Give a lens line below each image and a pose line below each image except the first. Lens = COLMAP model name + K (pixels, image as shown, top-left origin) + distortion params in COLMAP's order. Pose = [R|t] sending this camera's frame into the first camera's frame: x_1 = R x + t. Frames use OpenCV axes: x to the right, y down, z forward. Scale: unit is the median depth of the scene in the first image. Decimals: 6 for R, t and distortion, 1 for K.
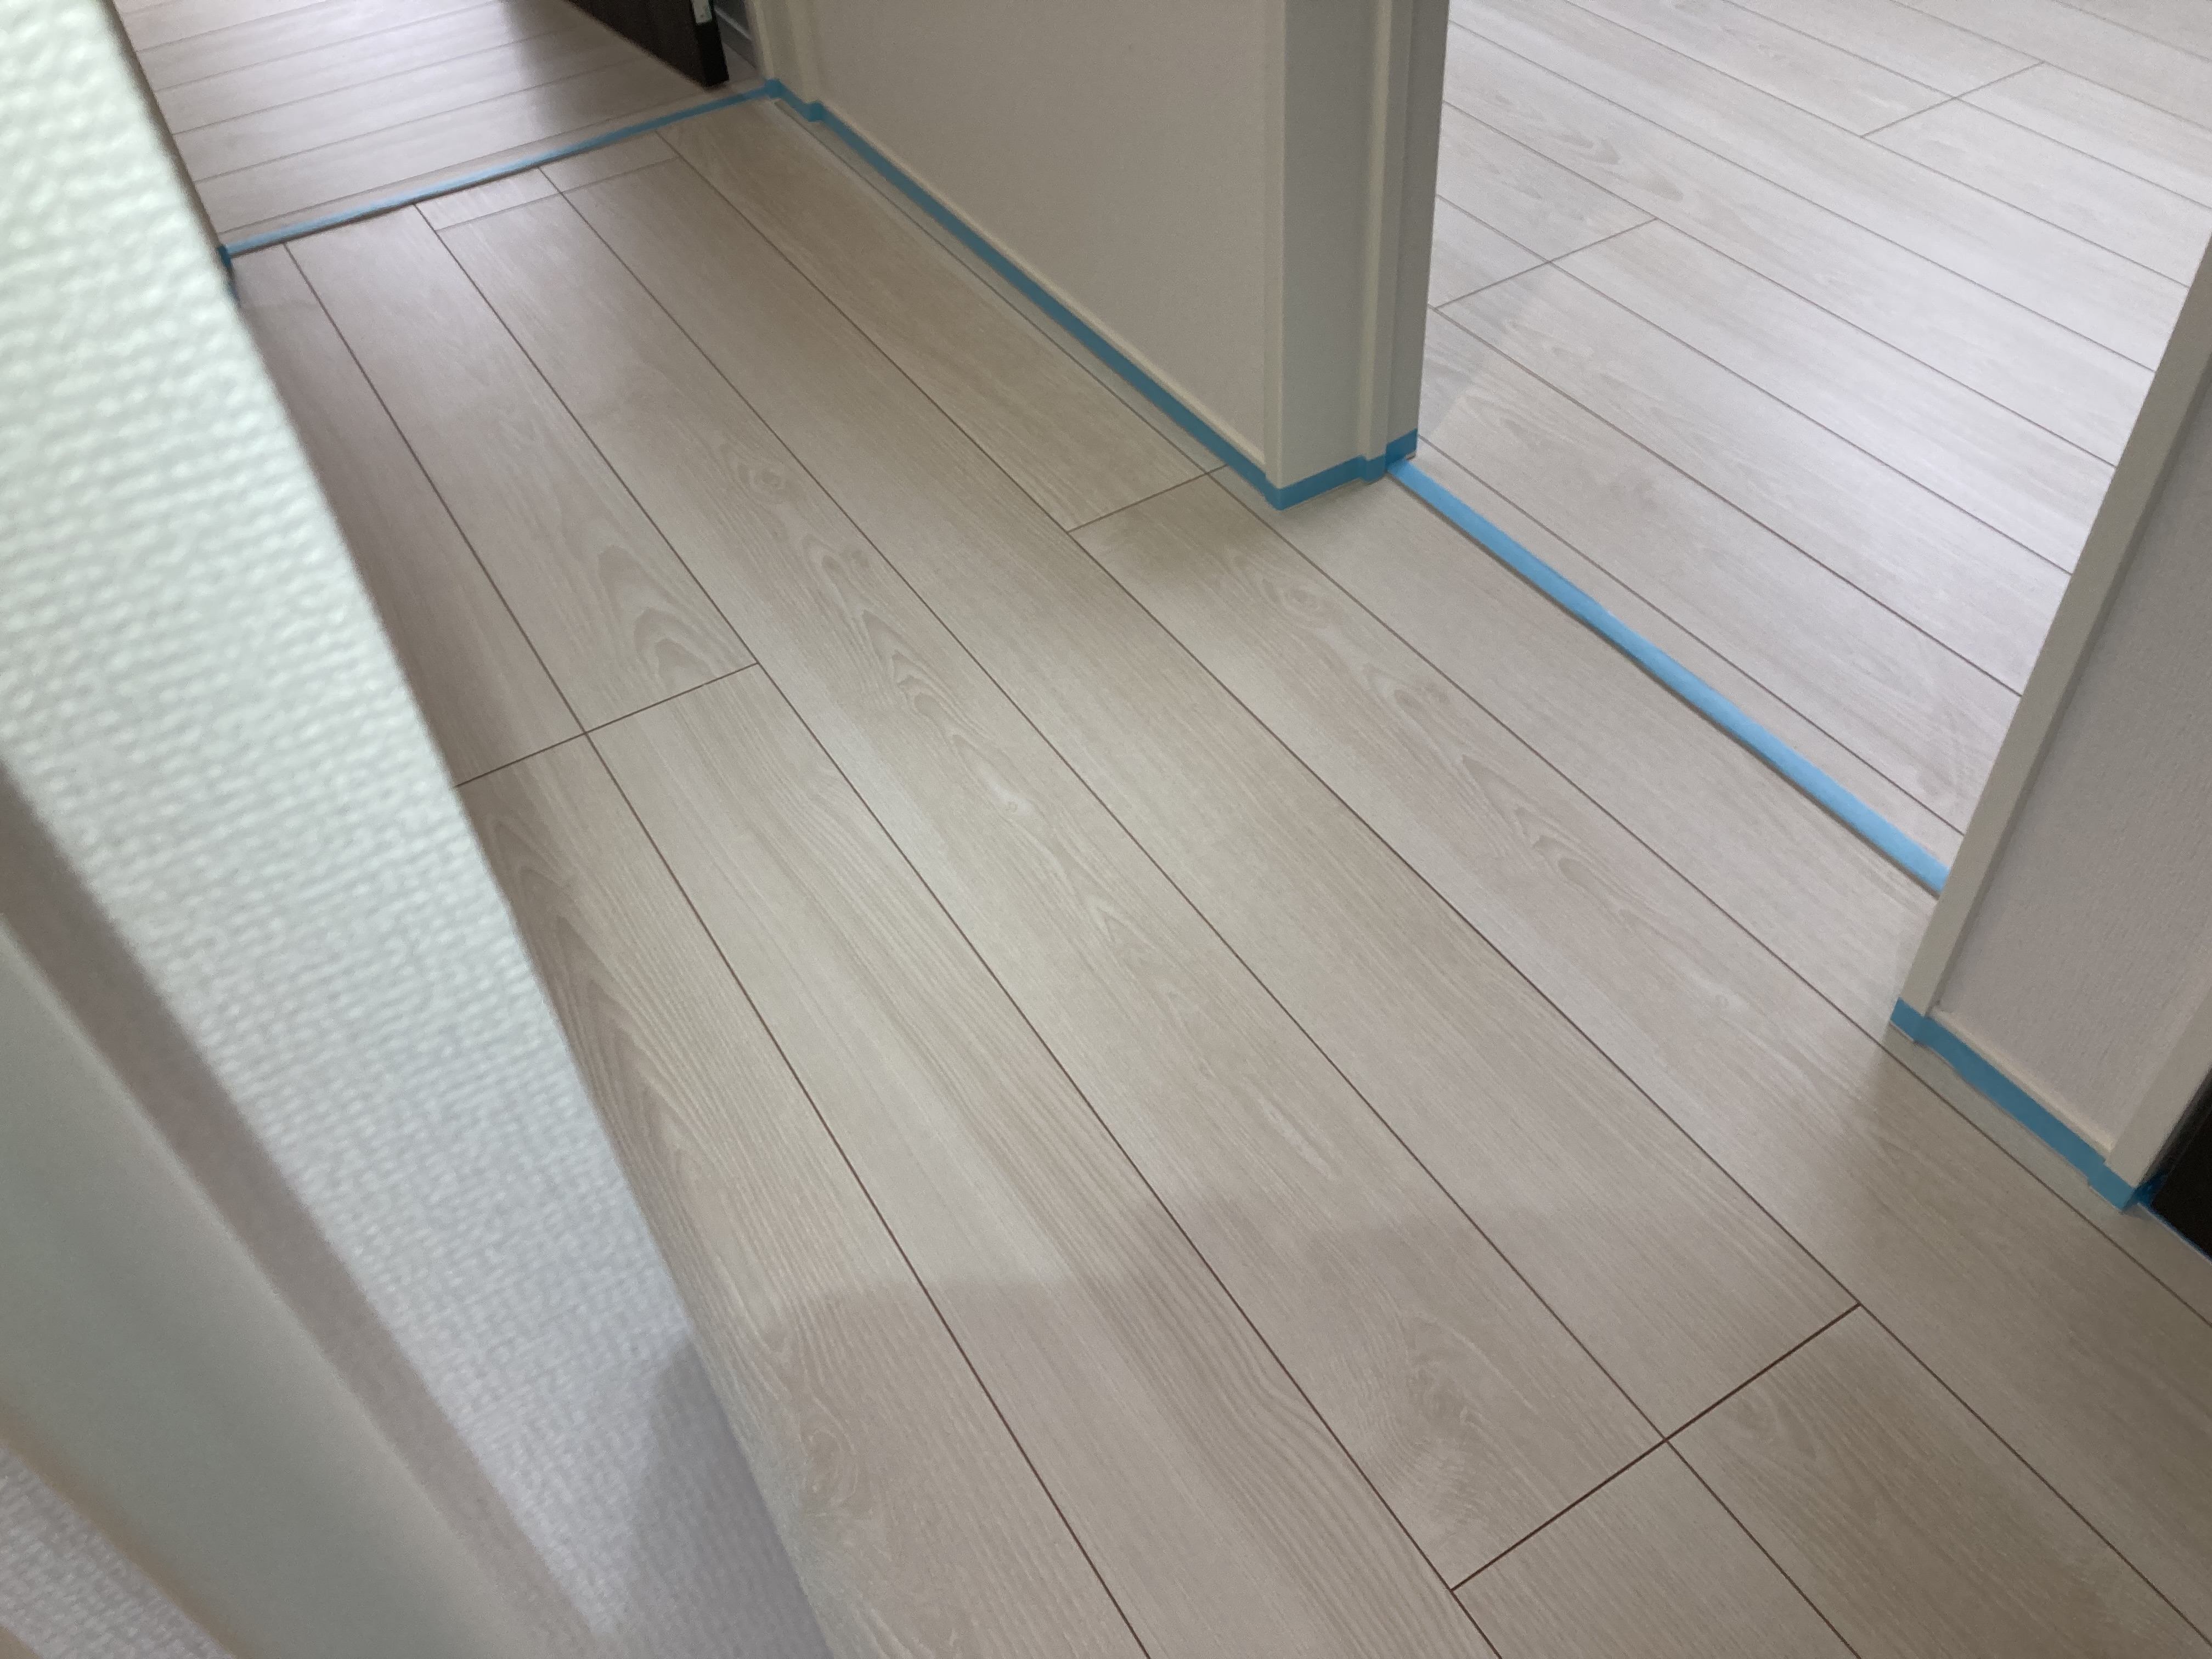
lens RADIAL K [[1814.7, 0, 1106.0], [0, 1814.7, 829.5], [0, 0, 1]] dist [0.029332, 0.004252]
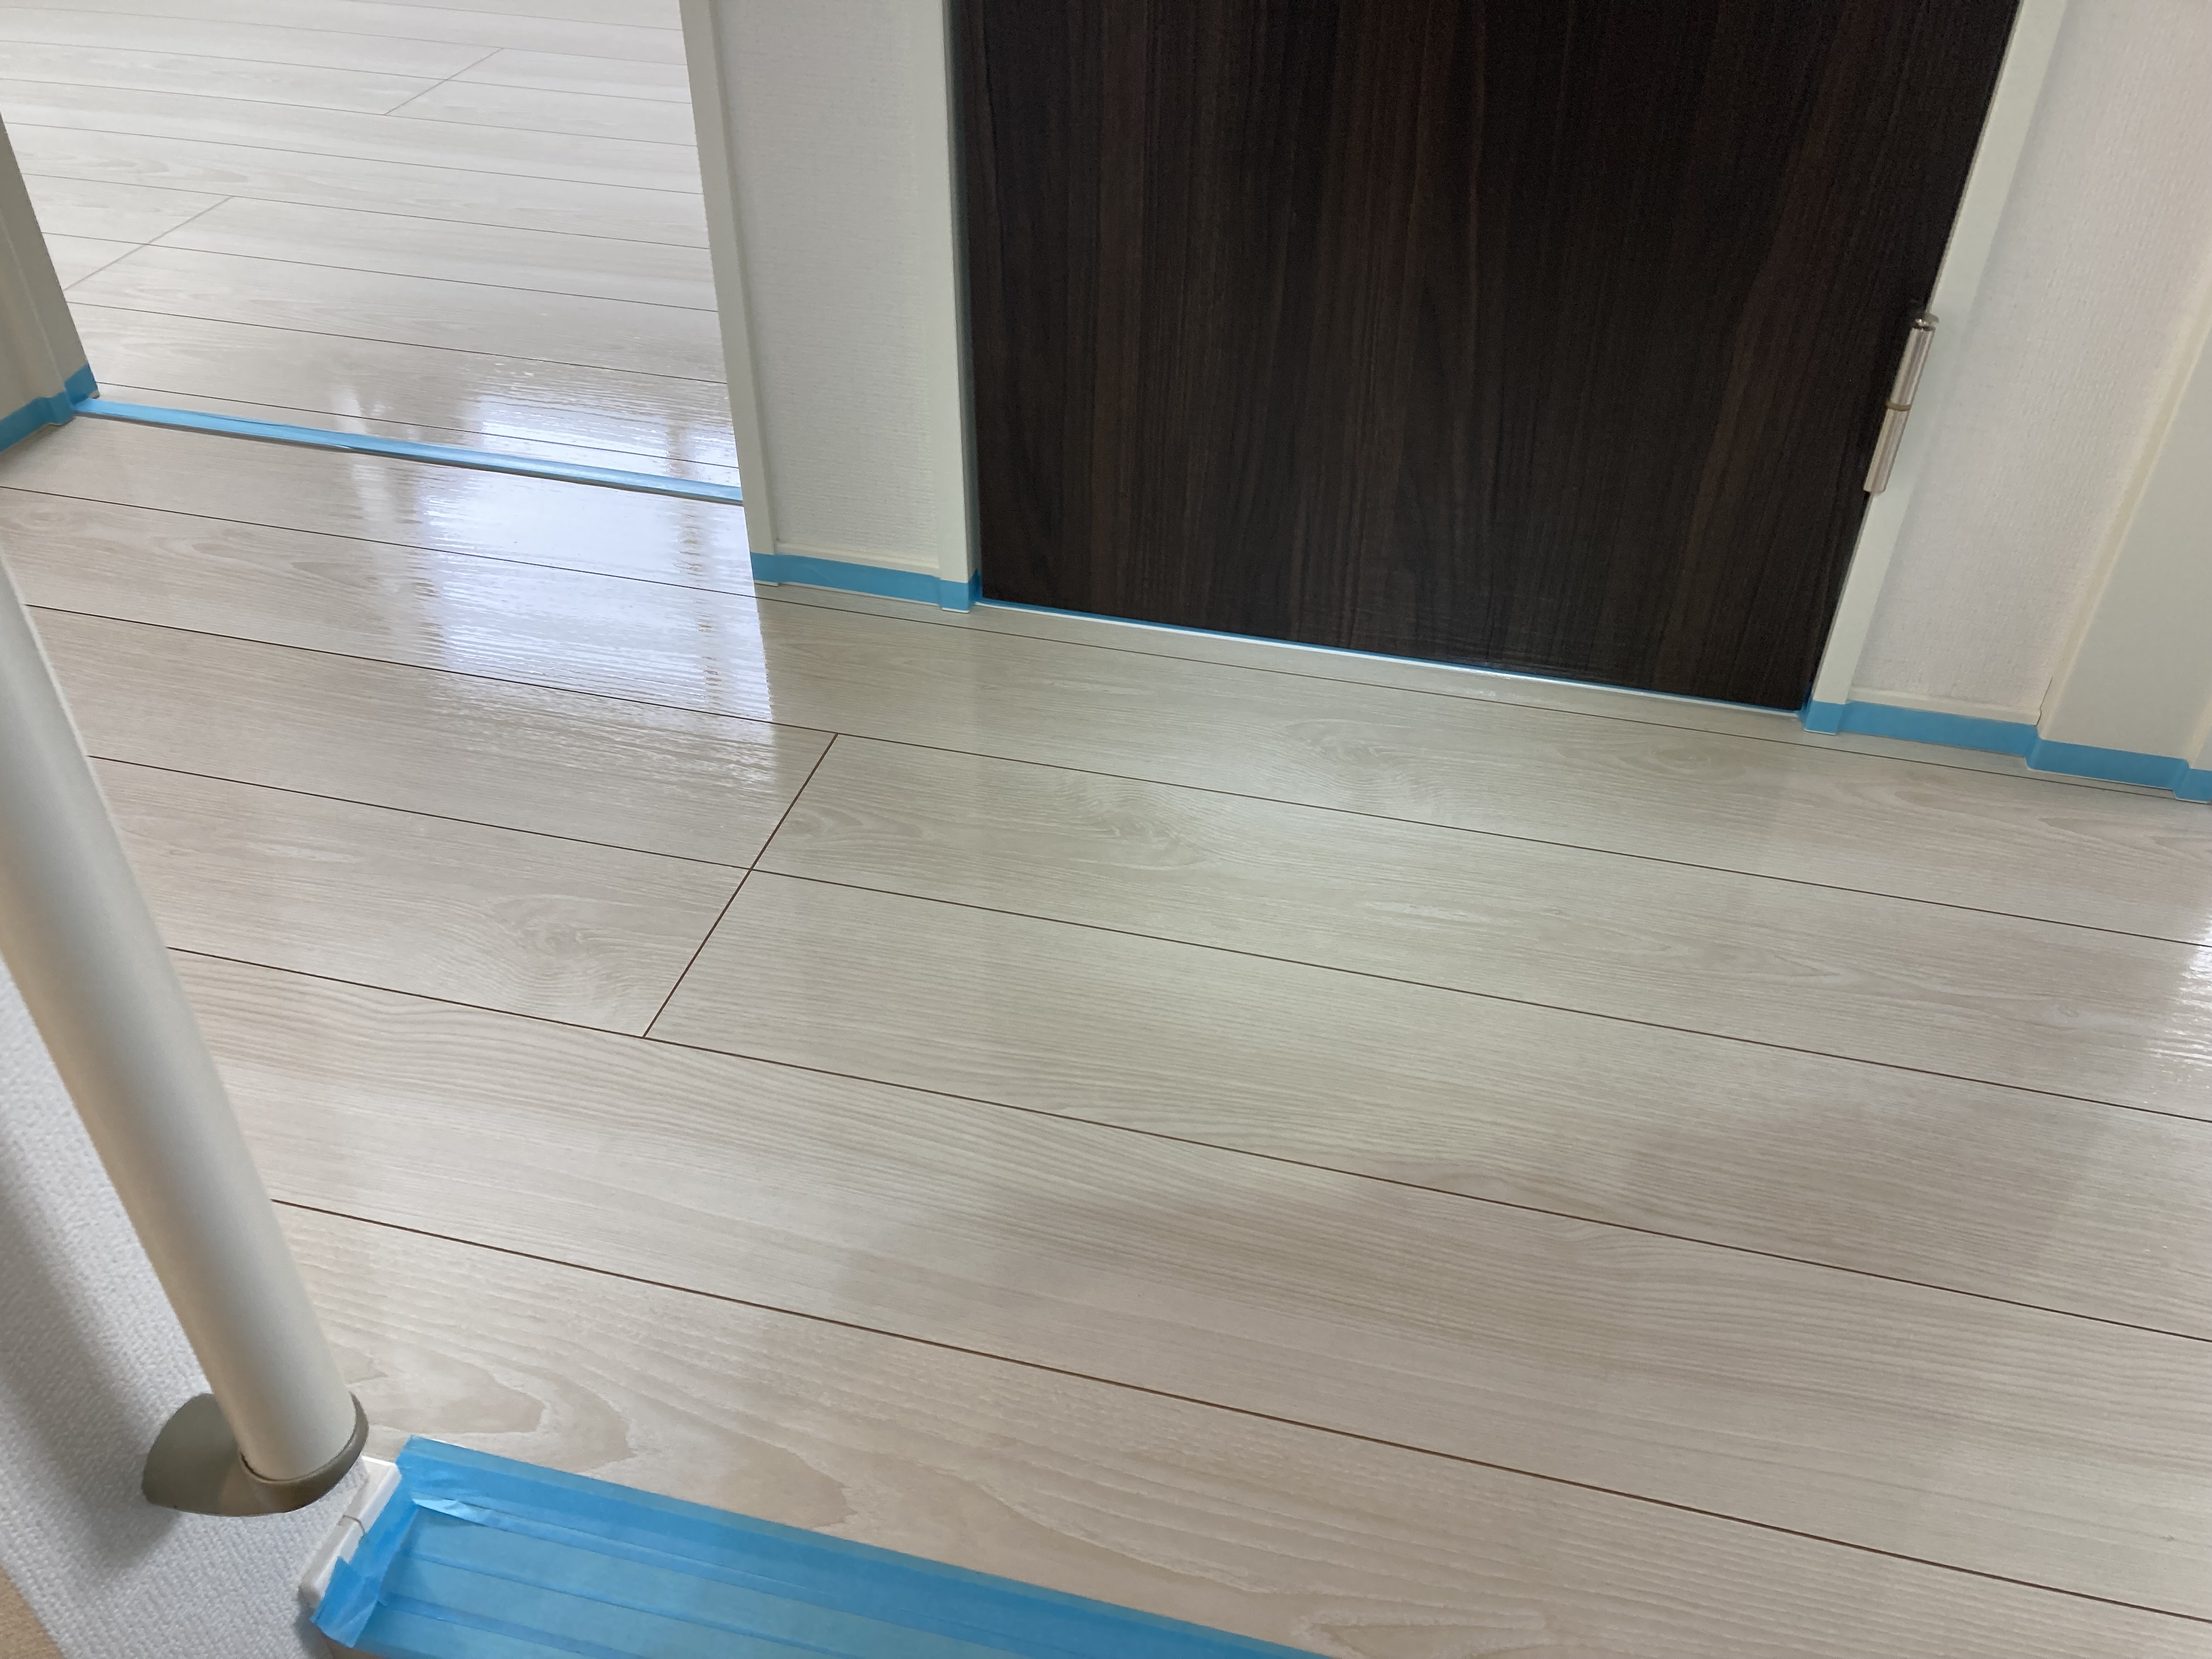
lens RADIAL K [[1814.7, 0, 1106.0], [0, 1814.7, 829.5], [0, 0, 1]] dist [0.029332, 0.004252]
pose [[0.717678, -0.385790, 0.579744, -0.121764], [0.461067, 0.887149, 0.019587, 0.275122], [-0.521876, 0.253244, 0.814563, -0.019938]]
